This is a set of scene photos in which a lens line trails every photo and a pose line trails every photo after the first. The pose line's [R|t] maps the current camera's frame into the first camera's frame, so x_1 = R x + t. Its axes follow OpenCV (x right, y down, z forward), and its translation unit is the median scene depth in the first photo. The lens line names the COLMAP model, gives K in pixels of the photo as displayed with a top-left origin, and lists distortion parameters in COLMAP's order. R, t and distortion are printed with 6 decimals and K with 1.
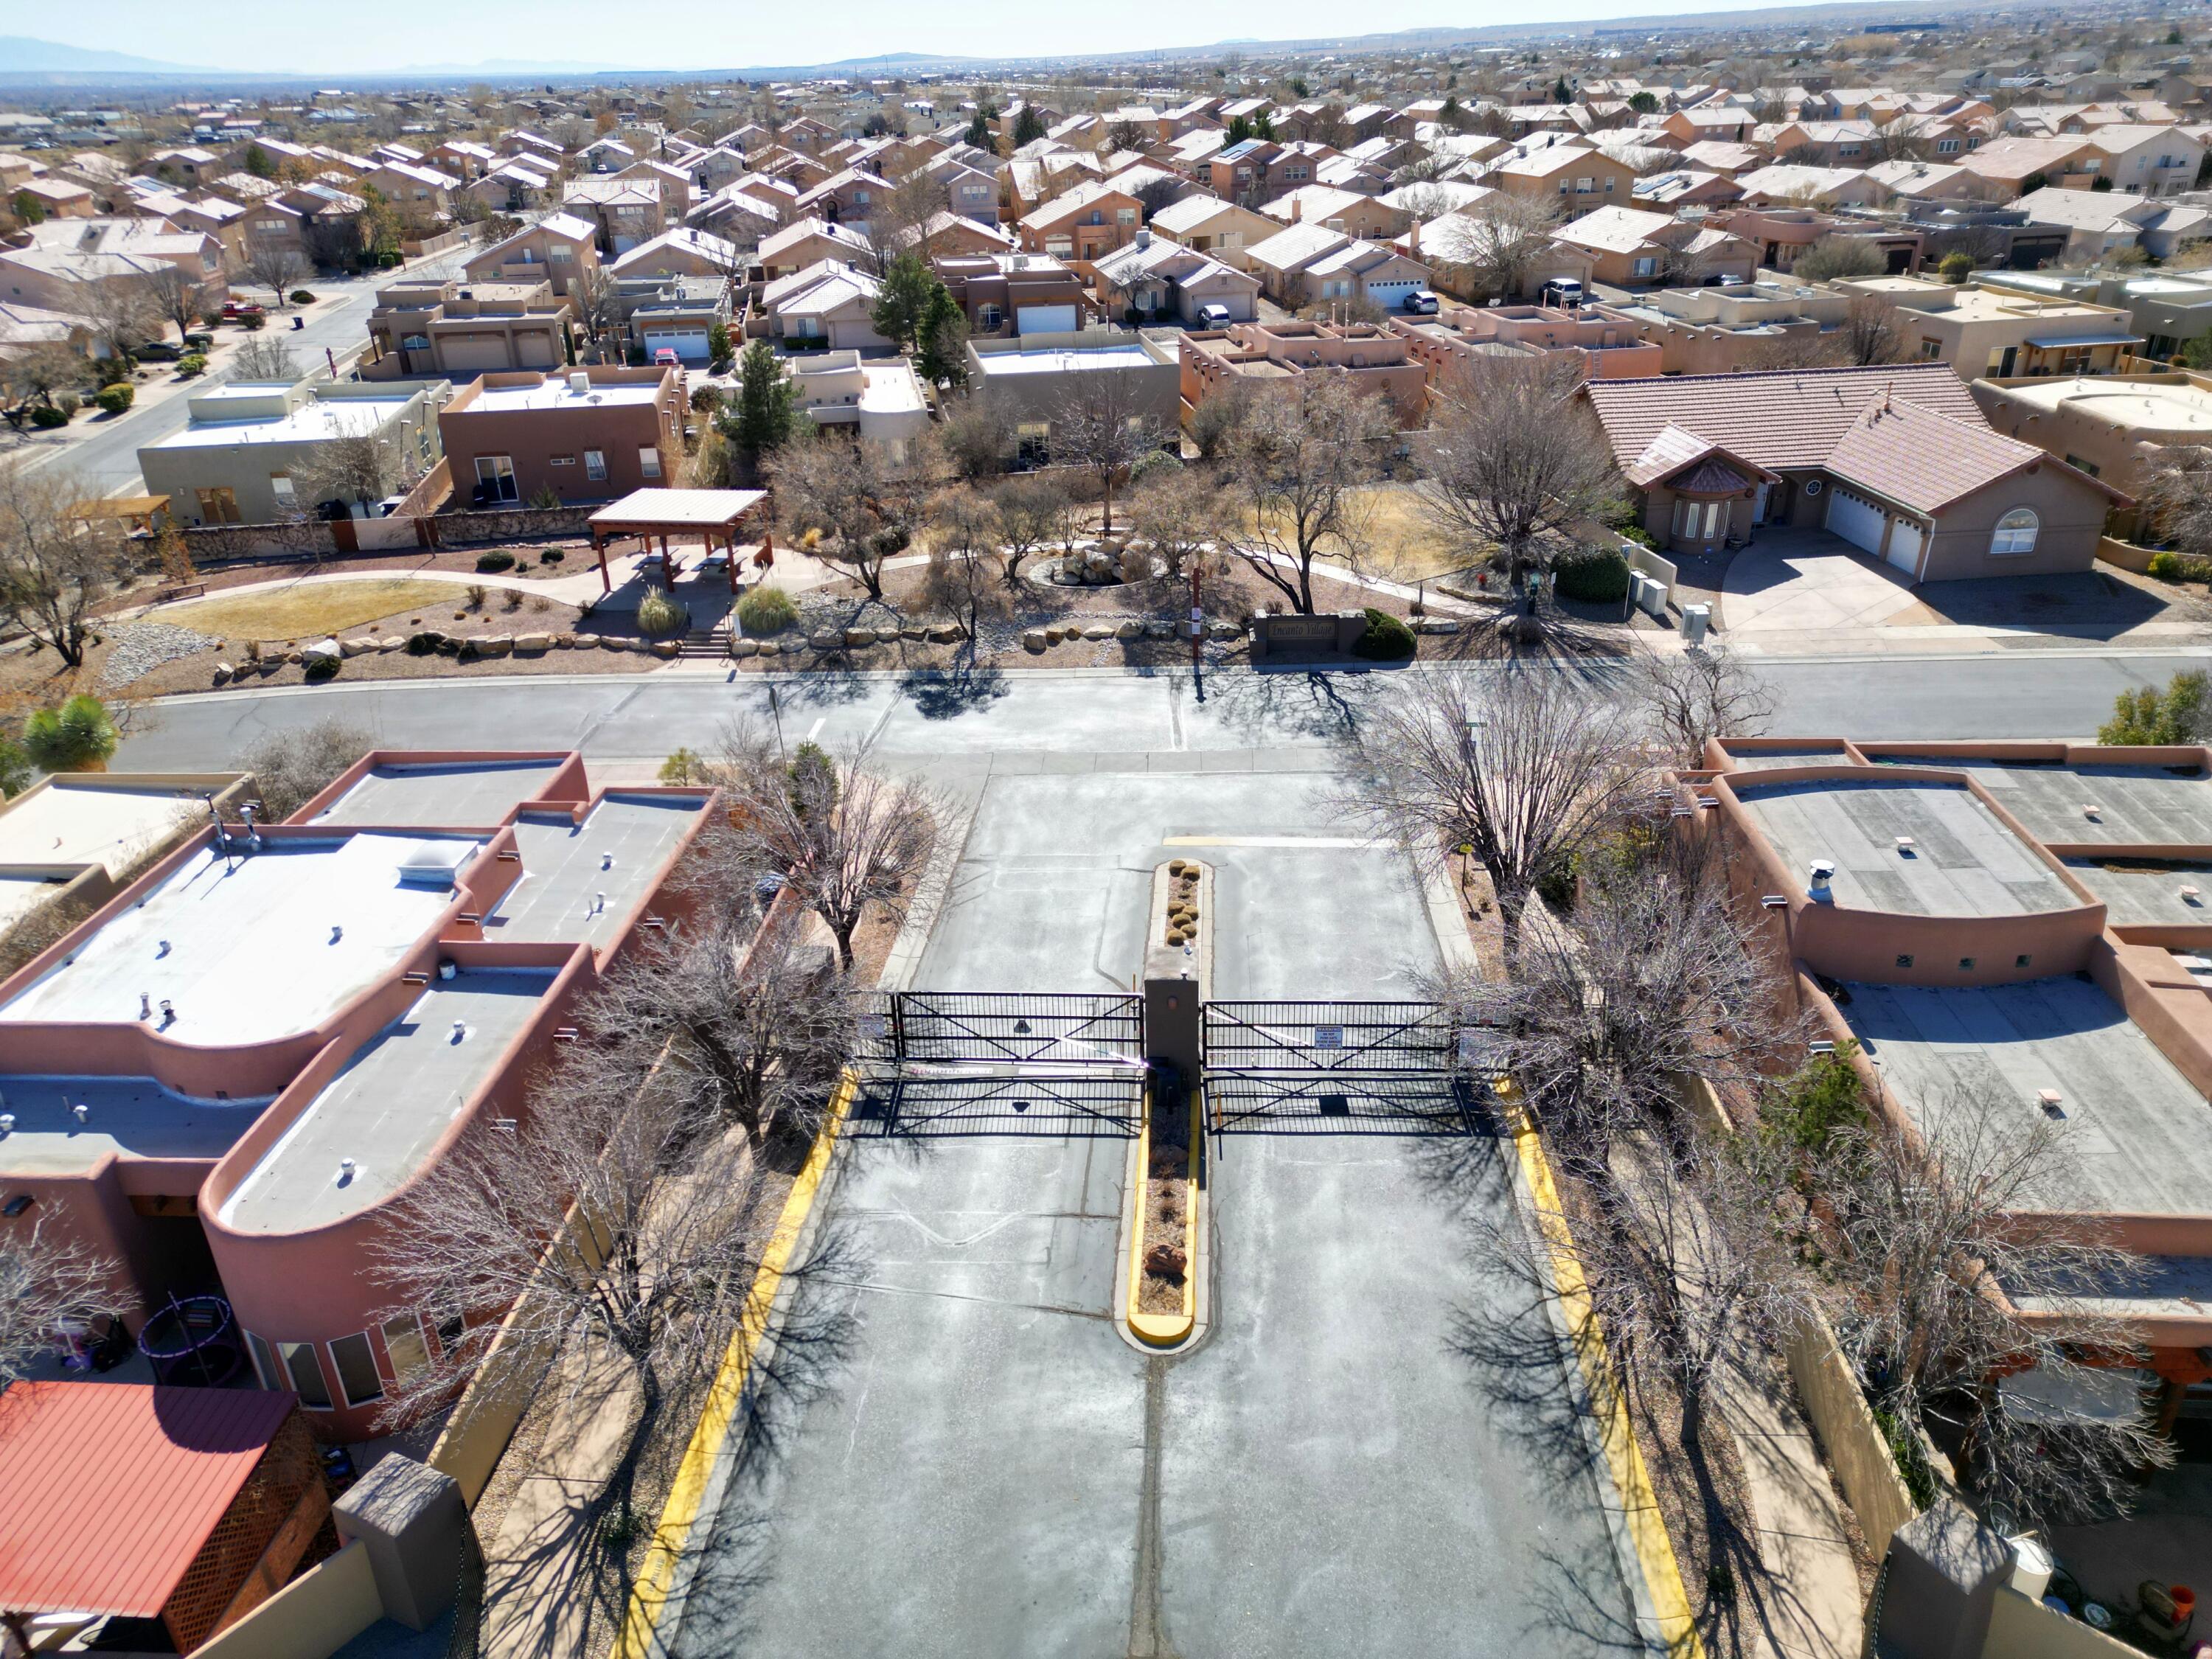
lens RADIAL K [[1545.3, 0, 1105.2], [0, 1545.3, 822.8], [0, 0, 1]] dist [0.057430, -0.036426]
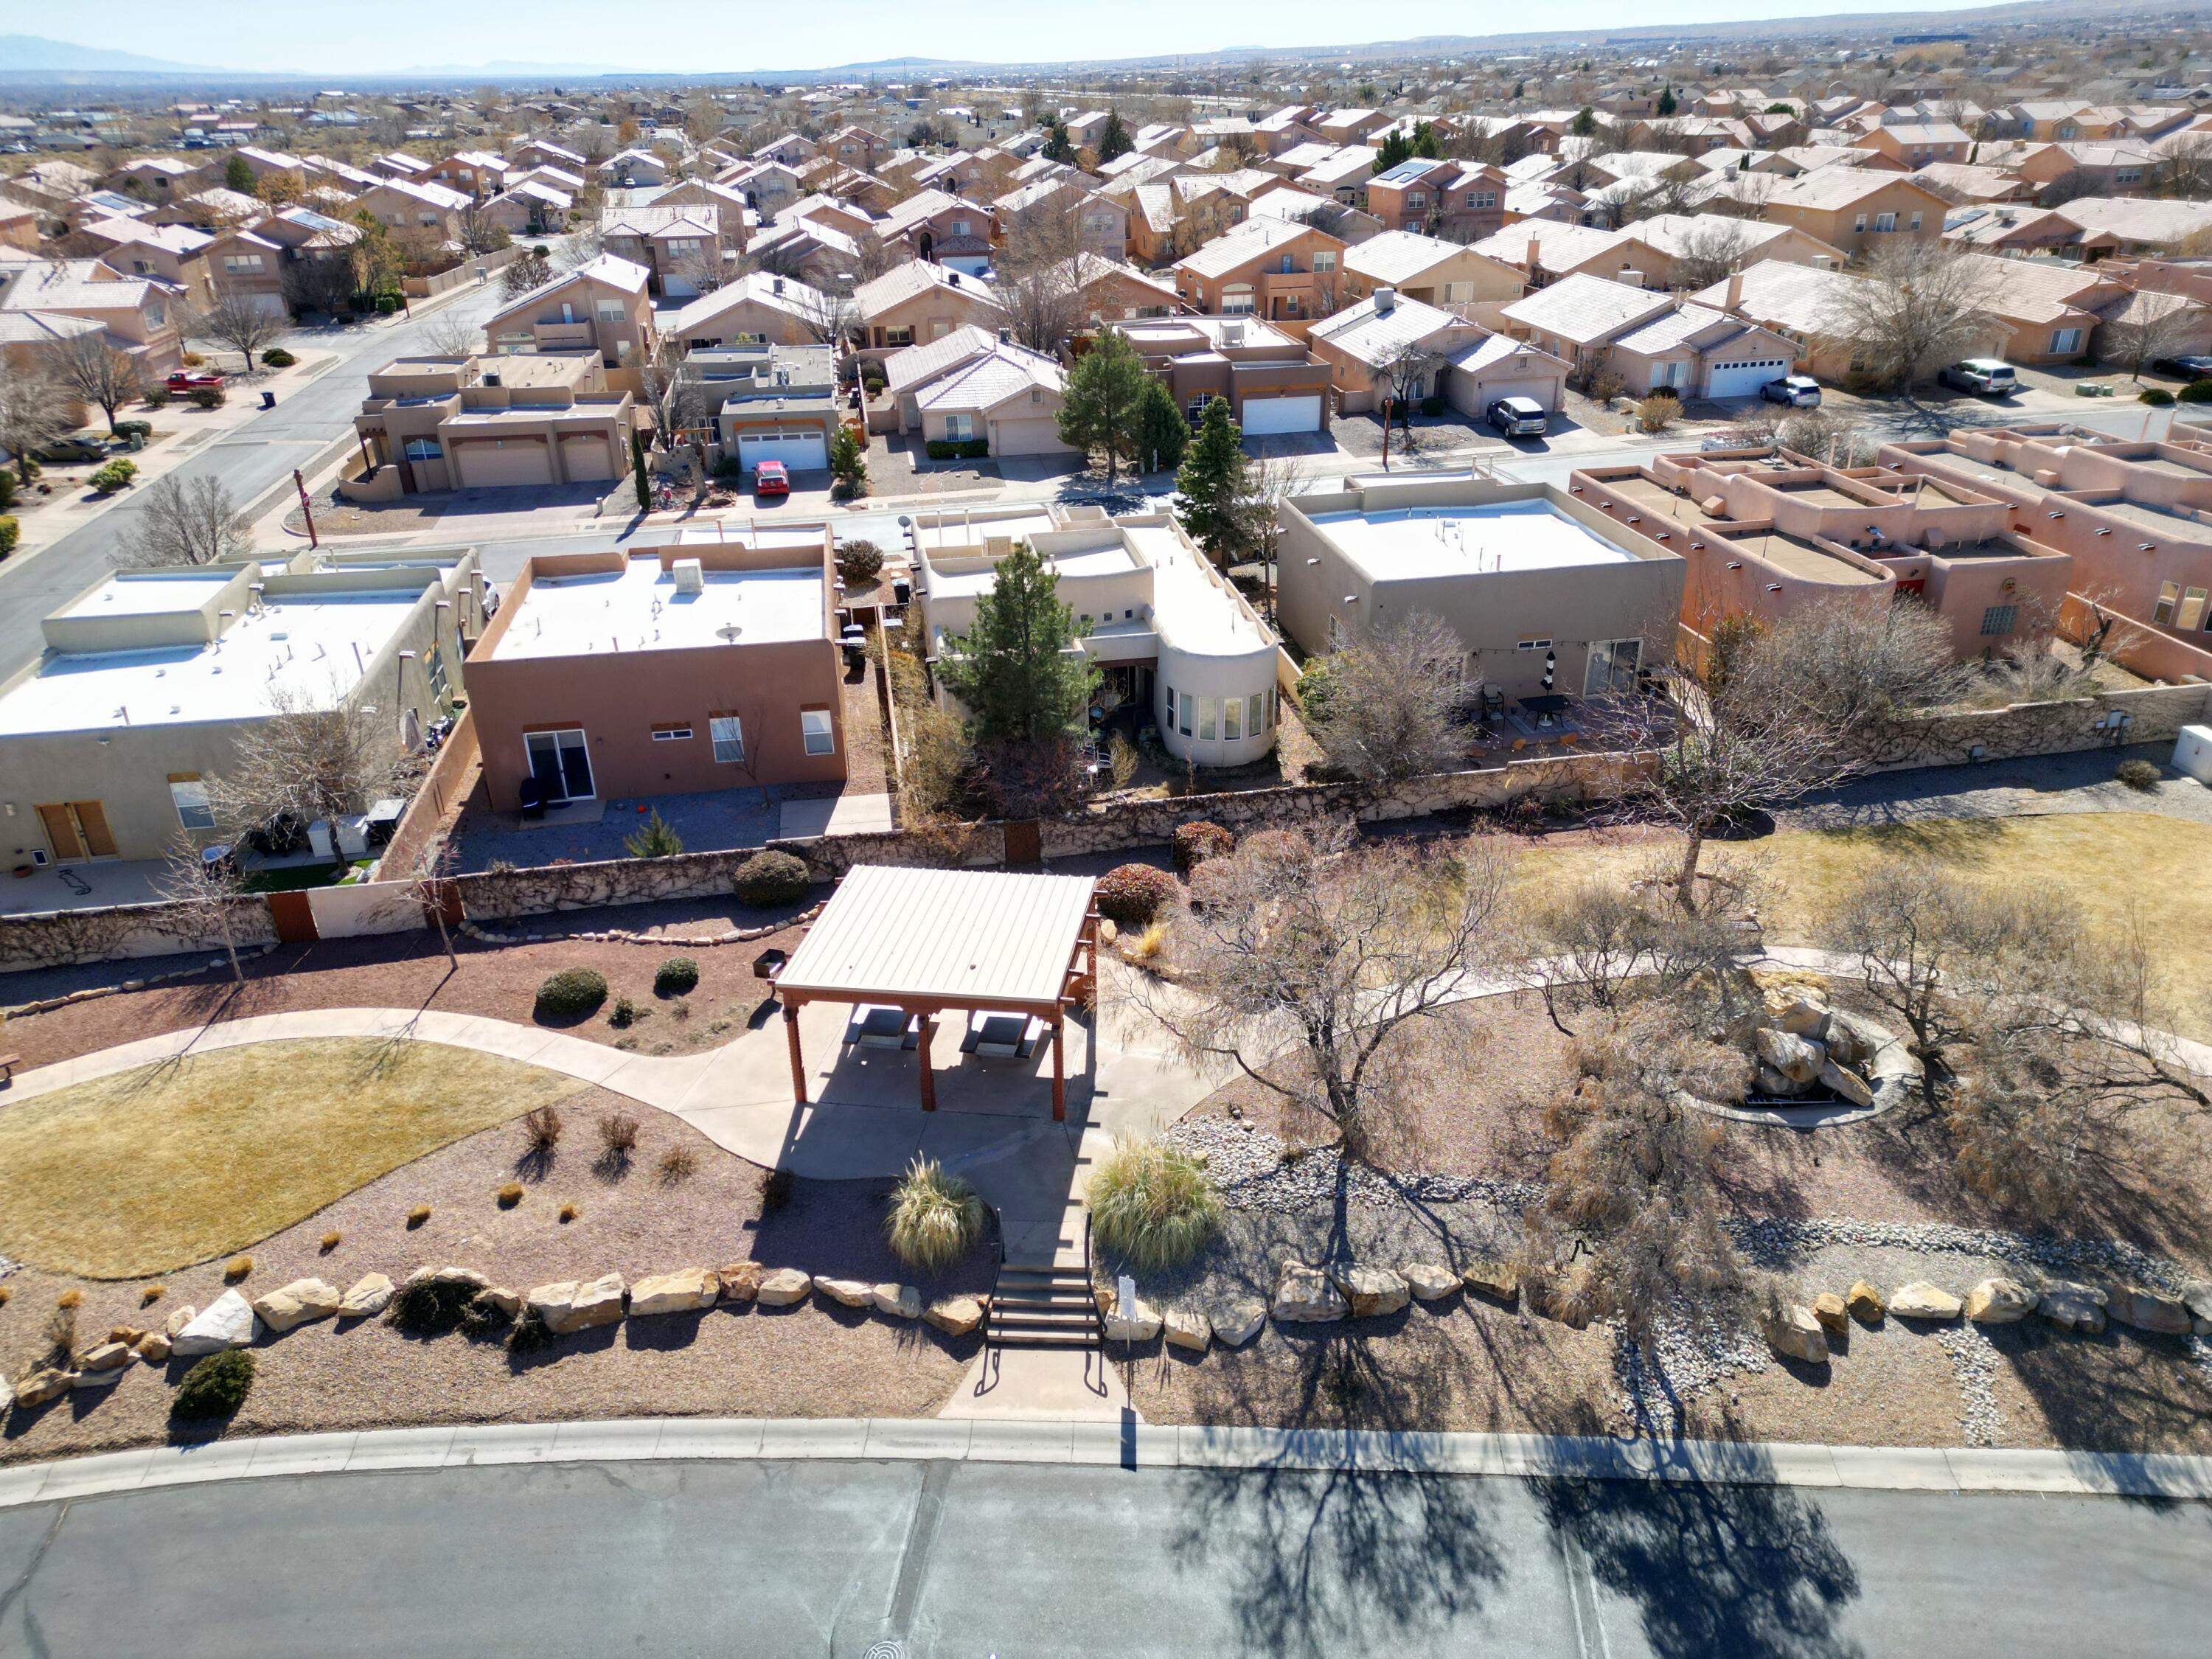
lens RADIAL K [[1545.3, 0, 1100.9], [0, 1545.3, 837.9], [0, 0, 1]] dist [0.057430, -0.036426]
pose [[0.999960, 0.008654, -0.002327, -0.116912], [-0.008643, 0.999952, 0.004567, -0.125102], [0.002366, -0.004547, 0.999987, 0.262780]]
